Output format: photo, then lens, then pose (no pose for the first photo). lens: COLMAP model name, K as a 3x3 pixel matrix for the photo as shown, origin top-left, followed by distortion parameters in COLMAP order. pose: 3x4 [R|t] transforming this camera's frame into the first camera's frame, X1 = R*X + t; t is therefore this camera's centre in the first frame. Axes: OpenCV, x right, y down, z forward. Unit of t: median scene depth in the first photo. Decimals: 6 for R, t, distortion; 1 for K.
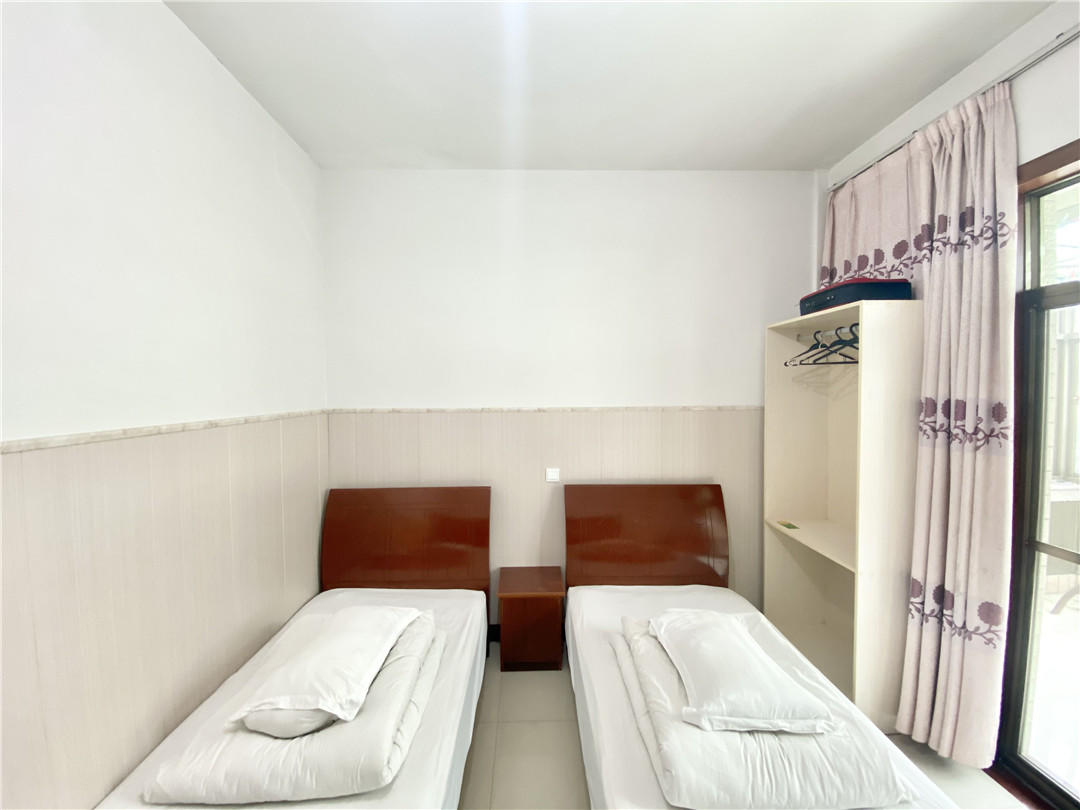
lens RADIAL K [[435.6, 0, 532.8], [0, 435.6, 398.0], [0, 0, 1]] dist [0.038056, -0.028862]
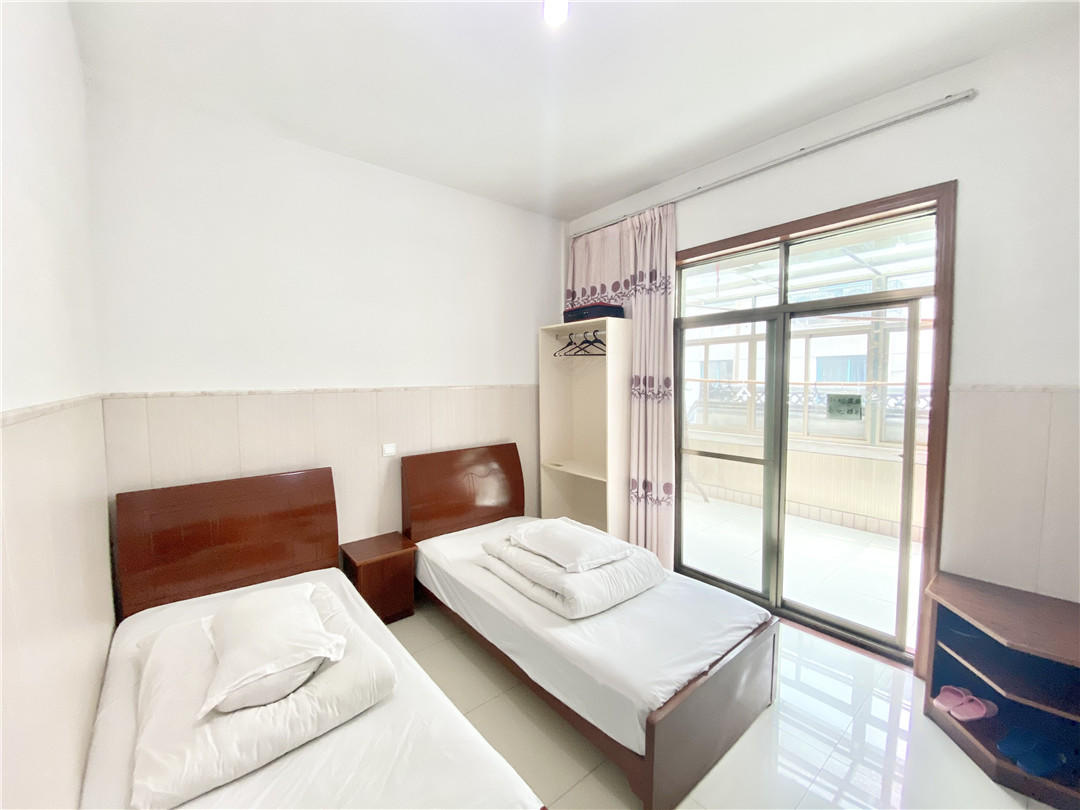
lens RADIAL K [[435.6, 0, 532.8], [0, 435.6, 398.0], [0, 0, 1]] dist [0.038056, -0.028862]
pose [[0.788382, -0.028187, 0.614540, -0.507065], [0.016288, 0.999556, 0.024952, 0.039339], [-0.614970, -0.009662, 0.788491, -0.120243]]
